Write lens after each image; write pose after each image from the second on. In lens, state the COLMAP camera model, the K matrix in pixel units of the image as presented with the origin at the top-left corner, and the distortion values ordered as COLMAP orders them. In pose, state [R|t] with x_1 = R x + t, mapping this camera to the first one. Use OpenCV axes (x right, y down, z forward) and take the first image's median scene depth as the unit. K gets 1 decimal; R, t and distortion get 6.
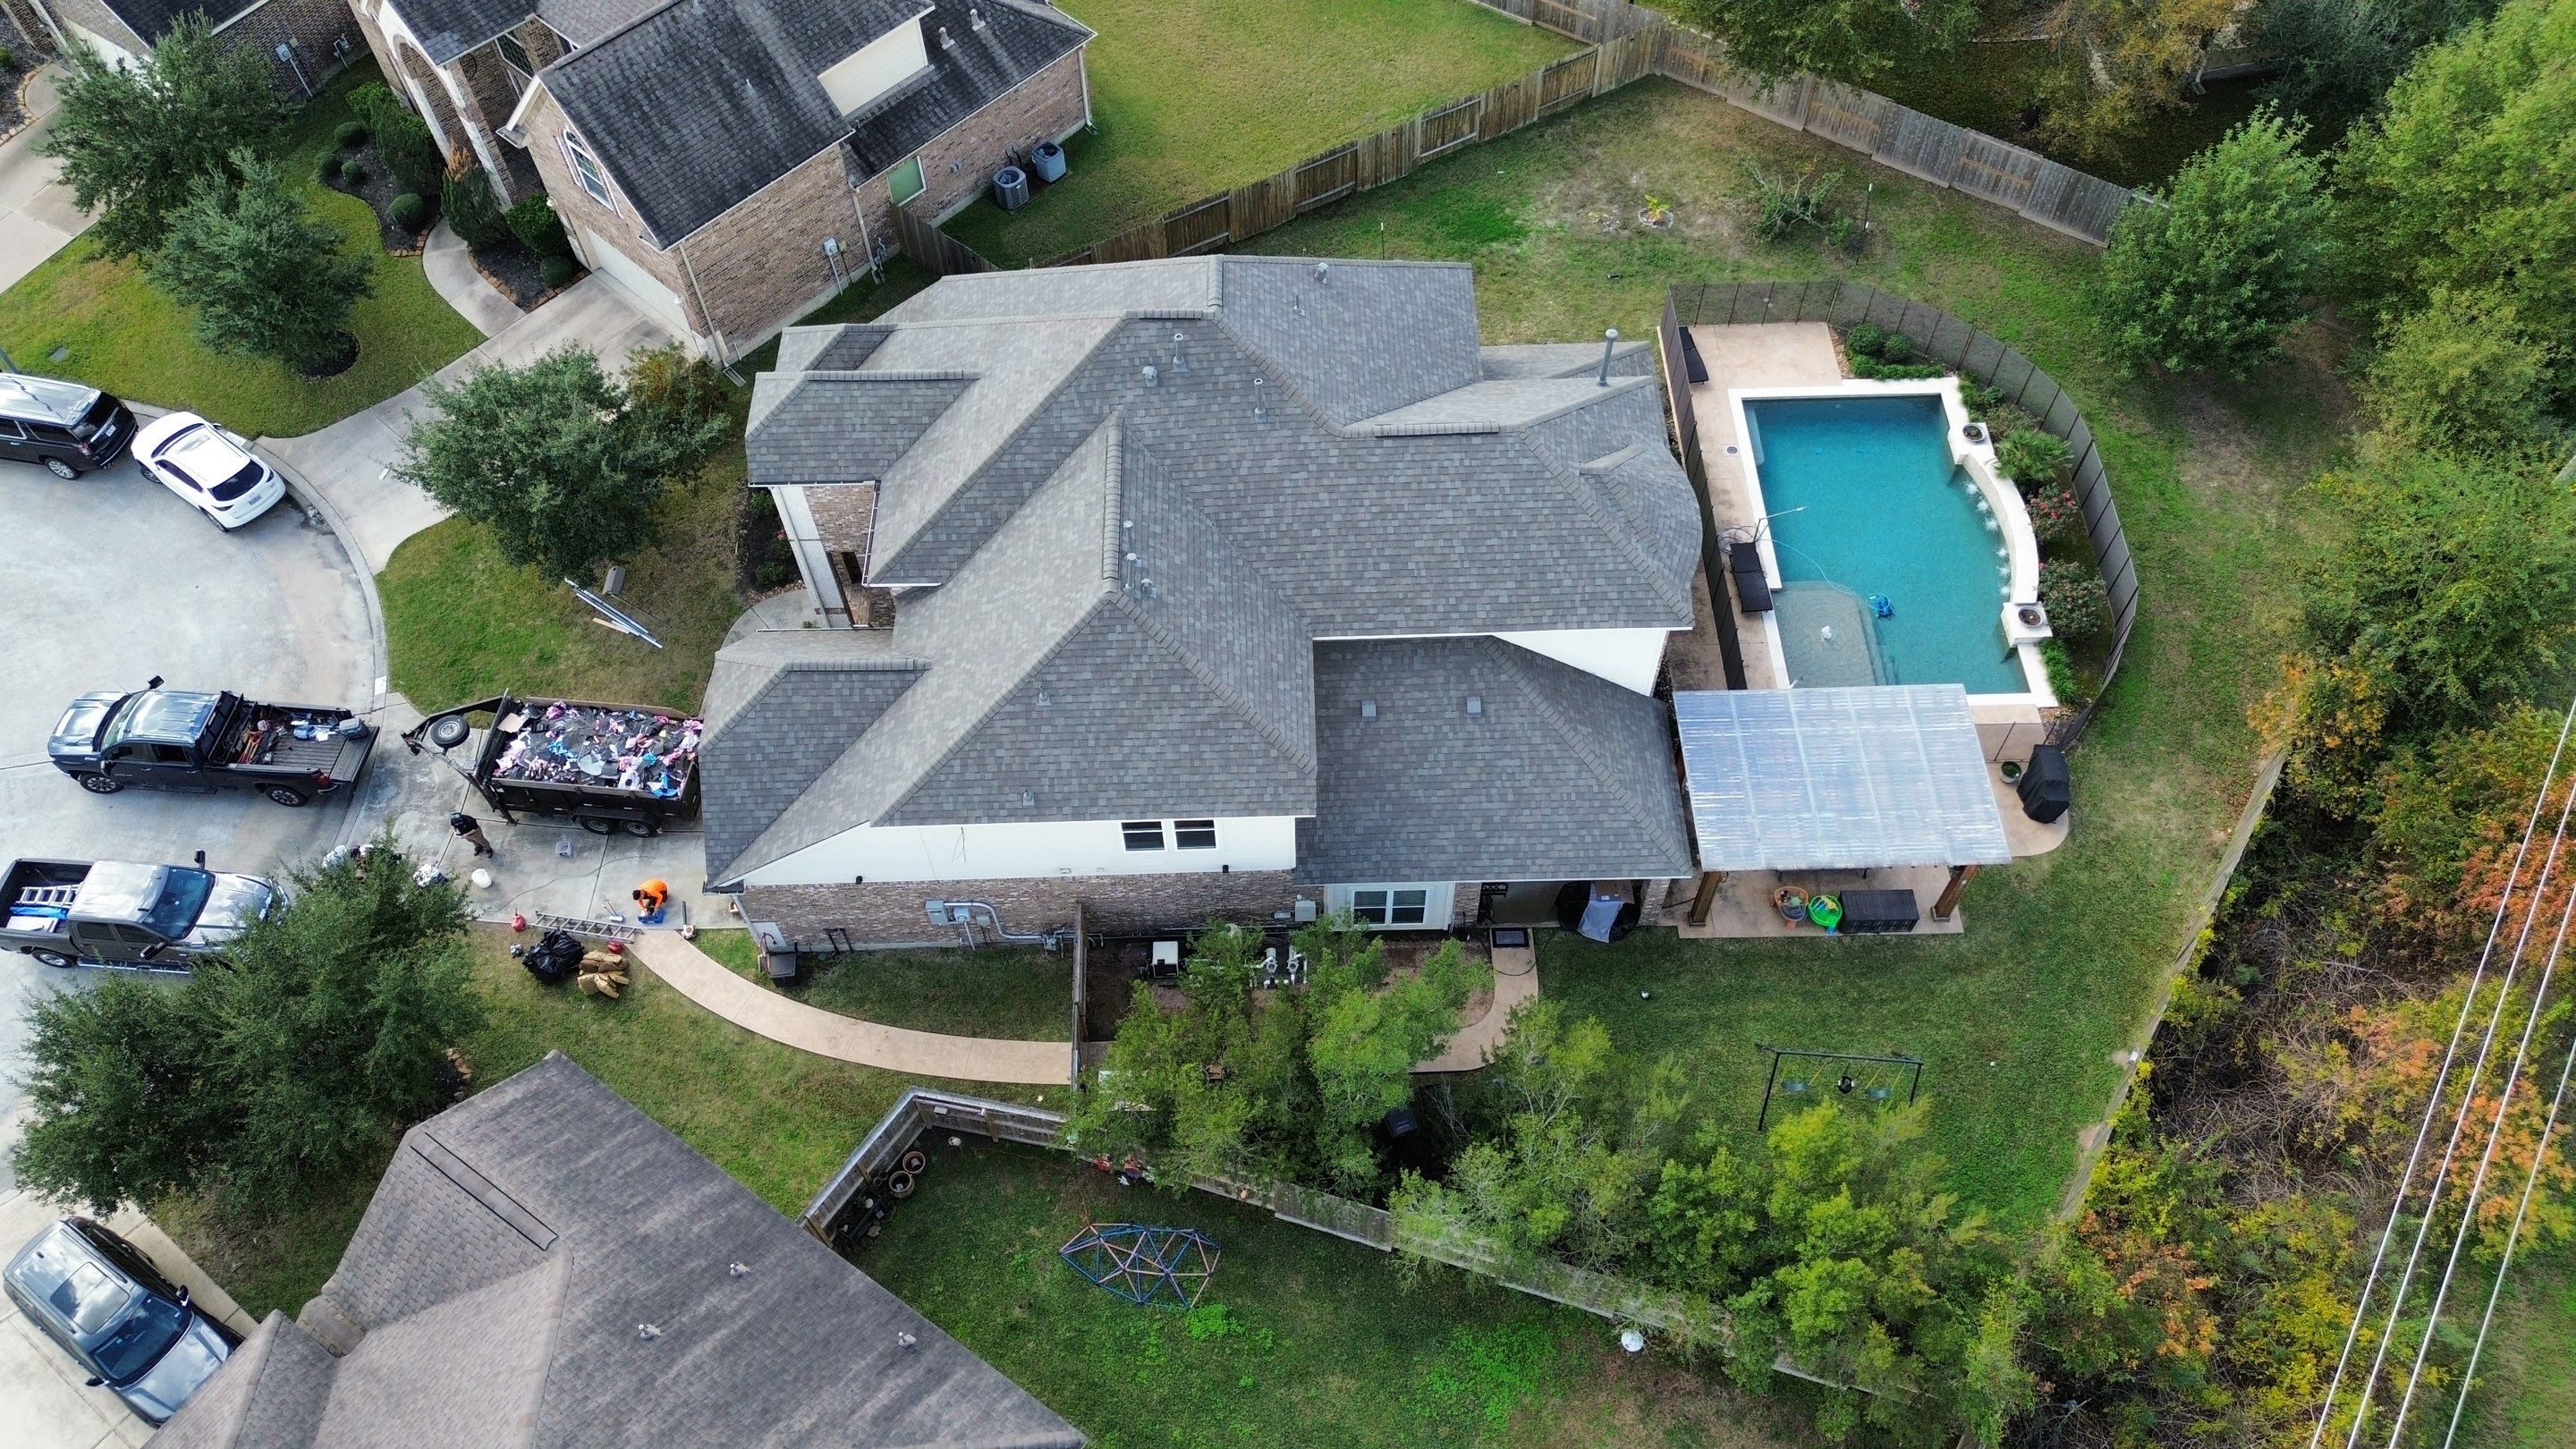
lens RADIAL K [[1816.0, 0, 1294.4], [0, 1816.0, 731.9], [0, 0, 1]] dist [0.057584, -0.050165]
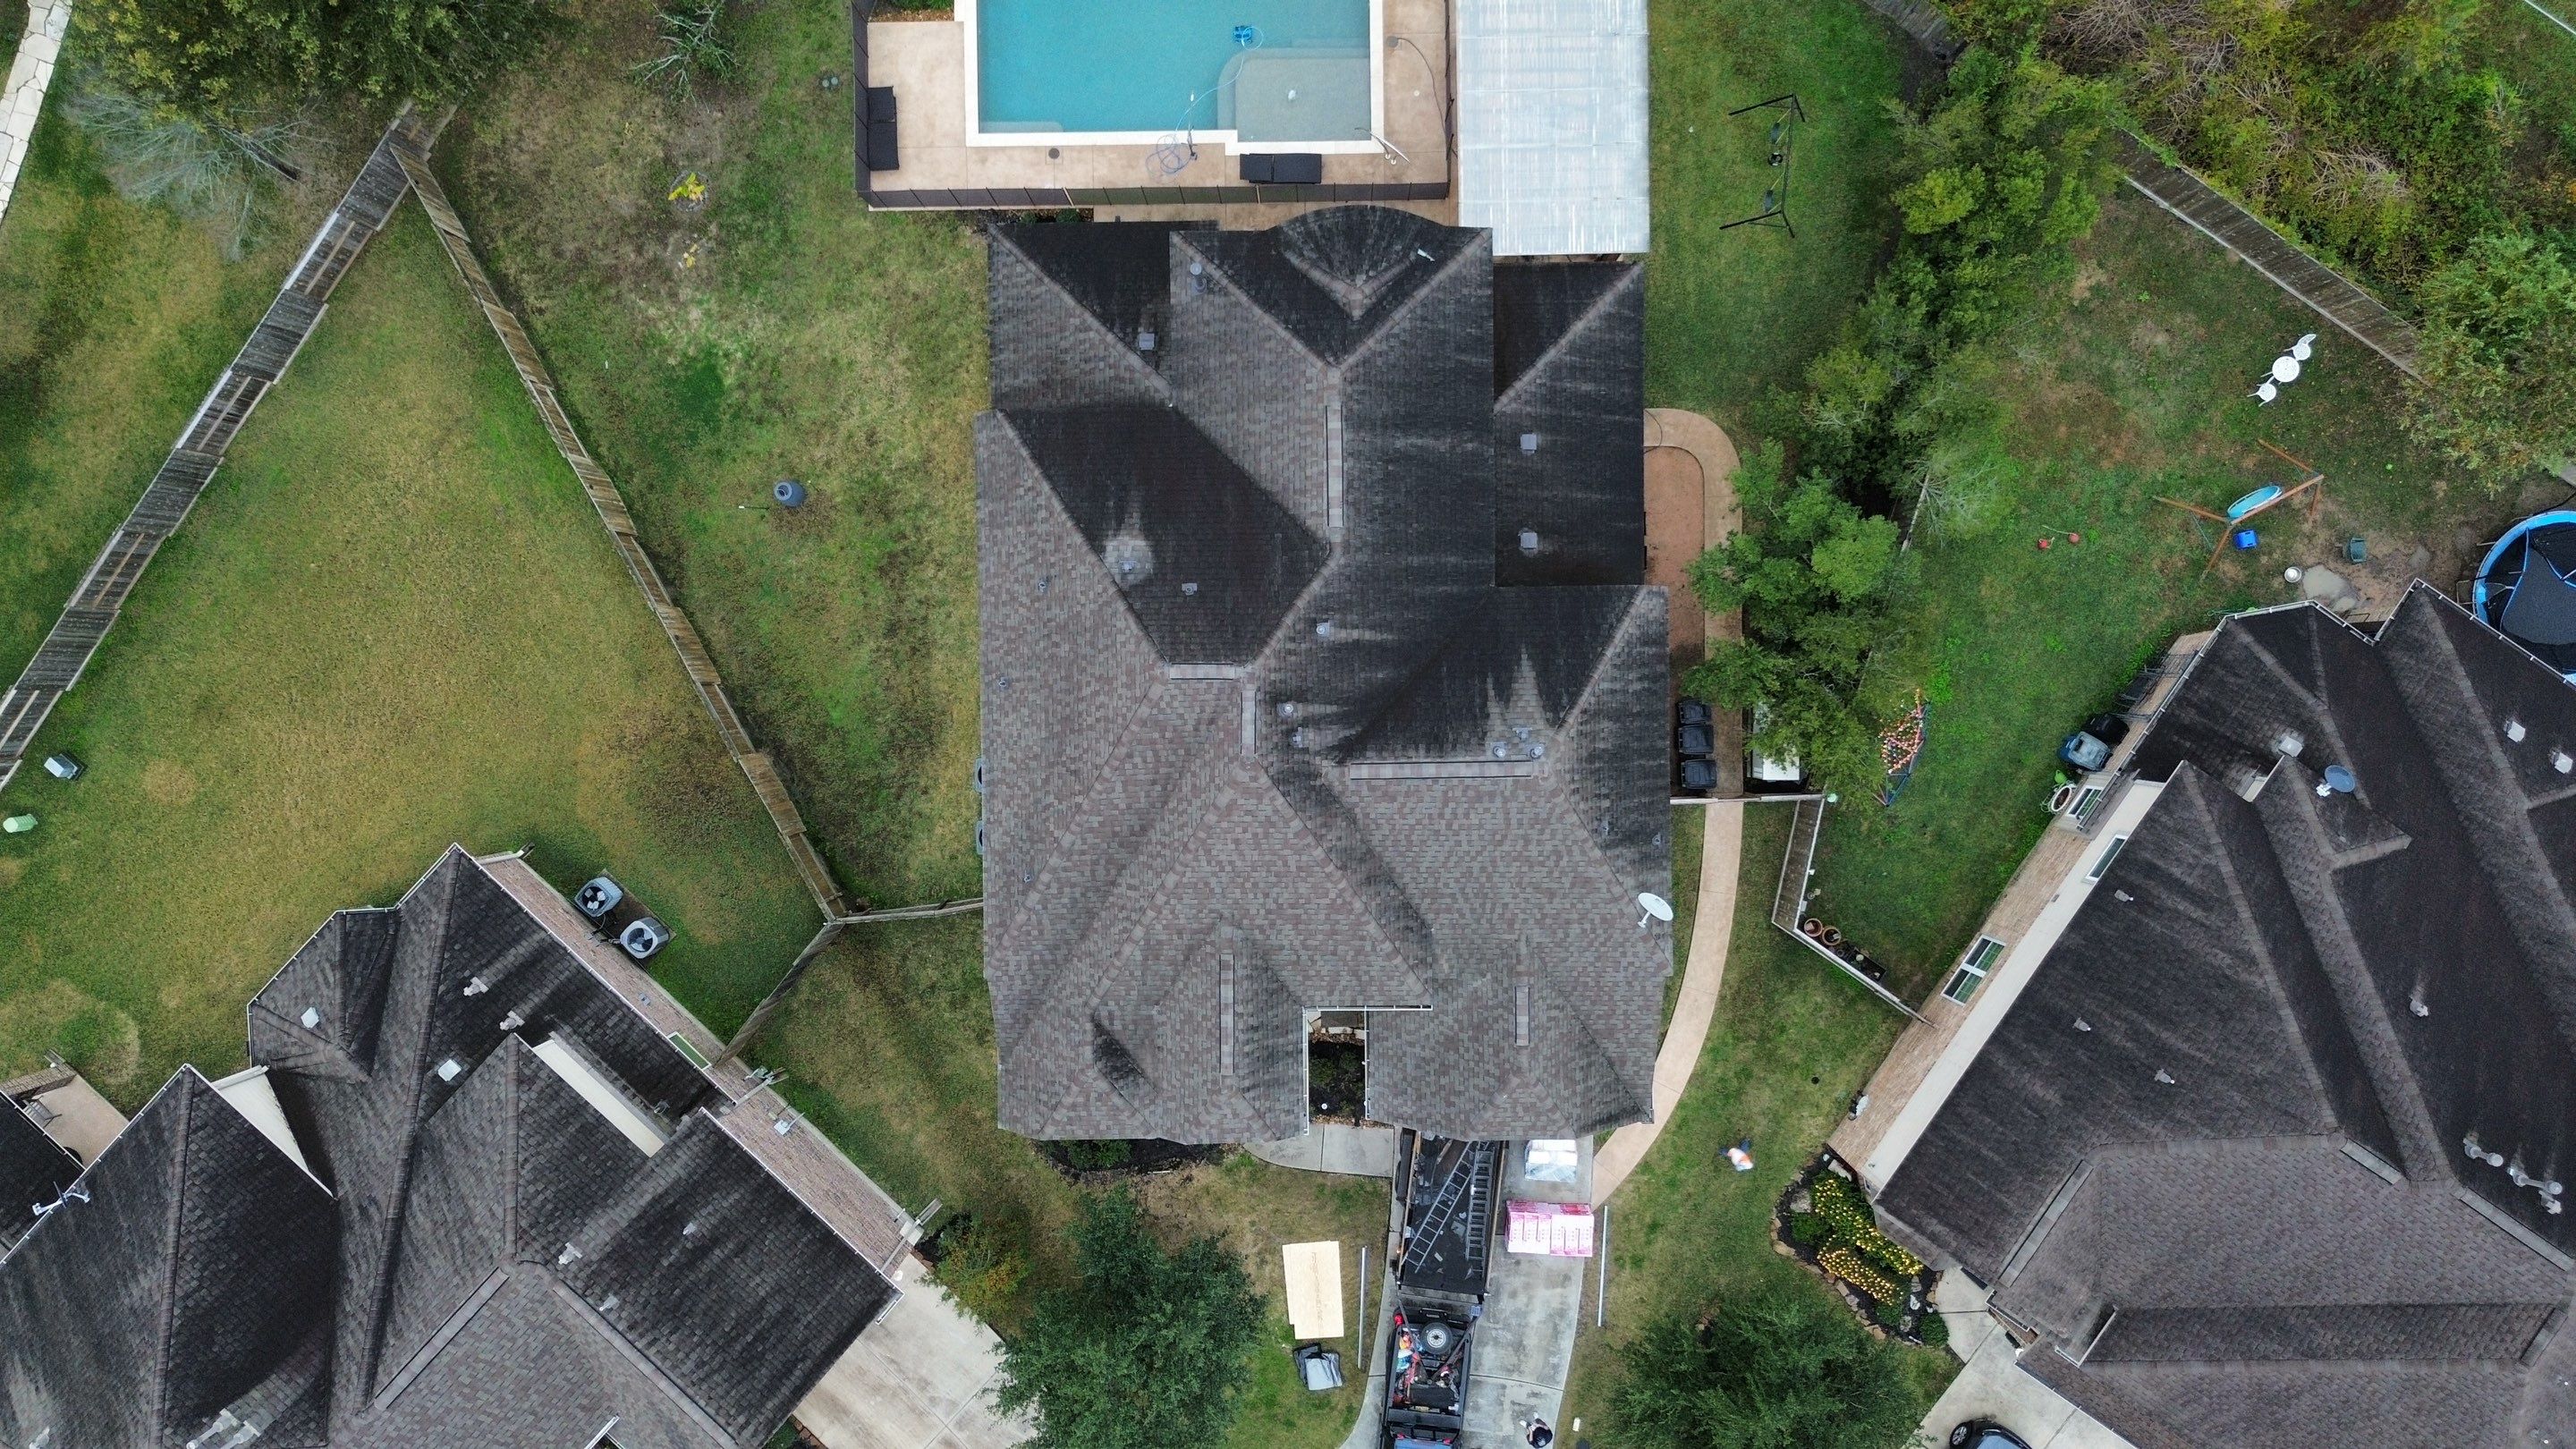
lens RADIAL K [[1816.0, 0, 1301.2], [0, 1816.0, 724.6], [0, 0, 1]] dist [0.057584, -0.050165]
pose [[0.009221, -0.999898, -0.010940, -0.050905], [0.833941, 0.001653, 0.551851, -0.621160], [-0.551776, -0.014211, 0.833871, 0.136245]]
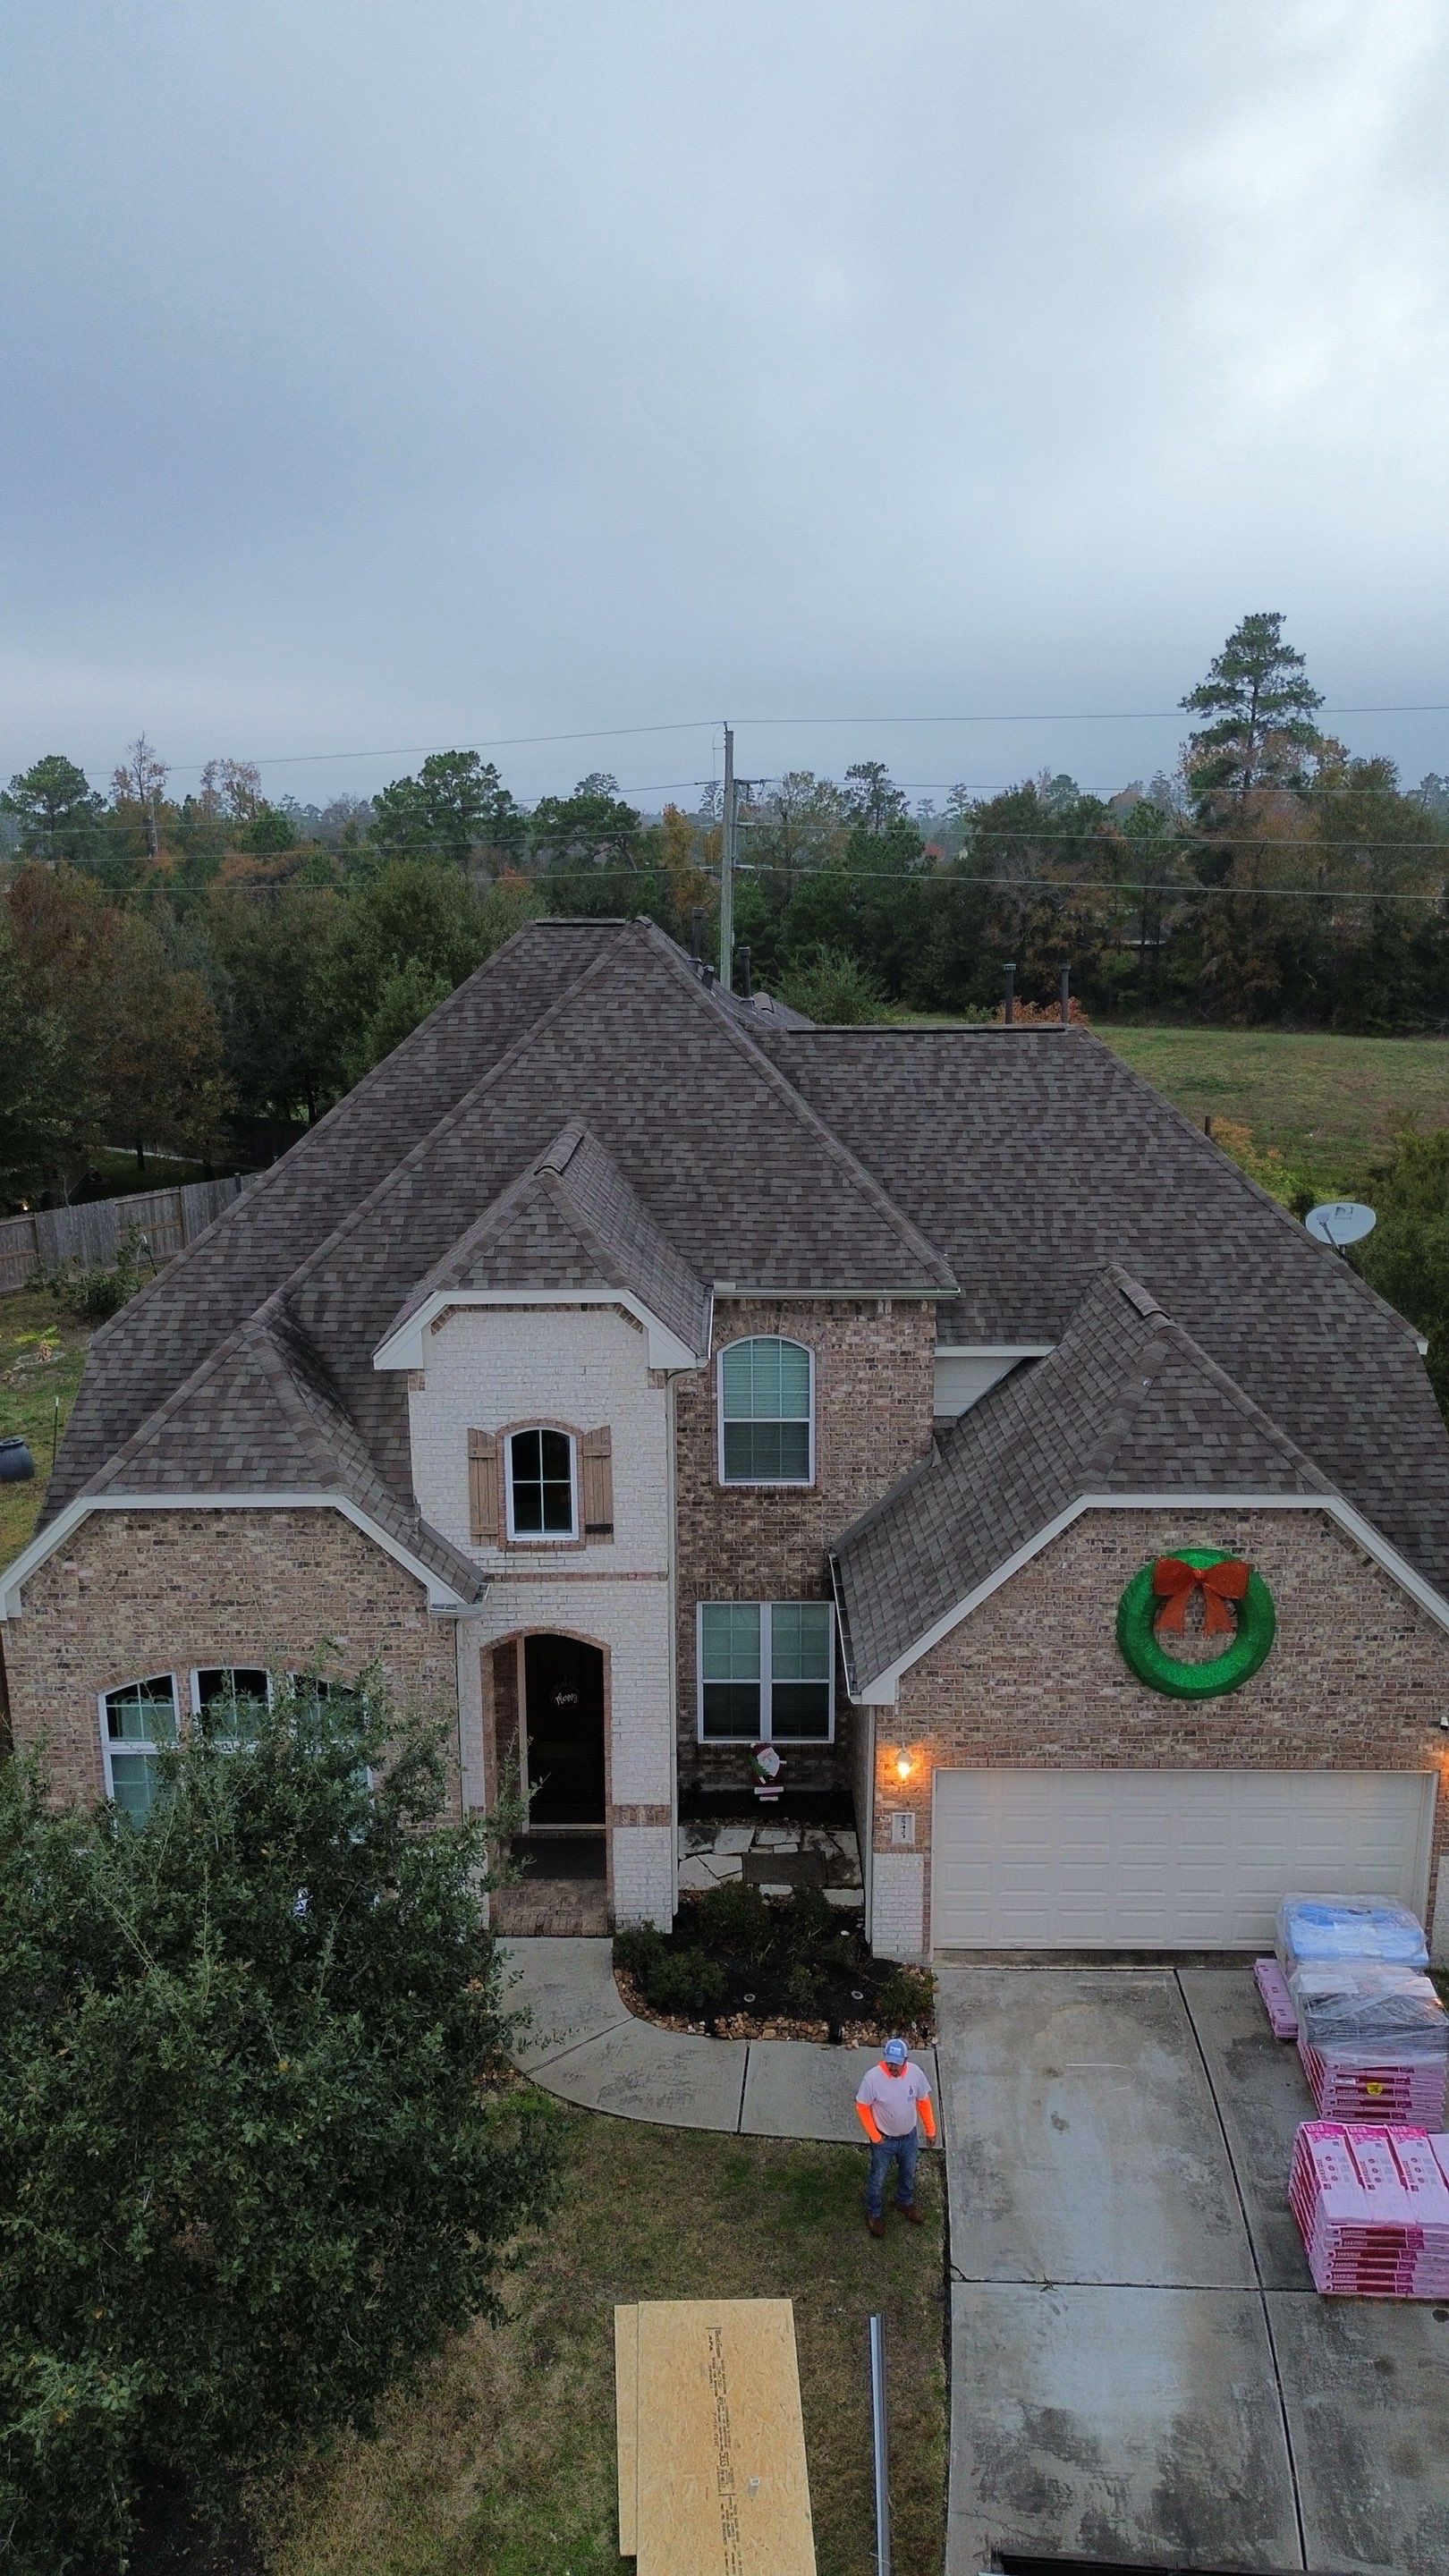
lens RADIAL K [[1816.0, 0, 728.7], [0, 1816.0, 1283.4], [0, 0, 1]] dist [0.057584, -0.050165]
pose [[0.025270, -0.237485, 0.971062, -0.643276], [0.831809, 0.543780, 0.111341, -0.169675], [-0.554486, 0.804925, 0.211284, 0.784187]]
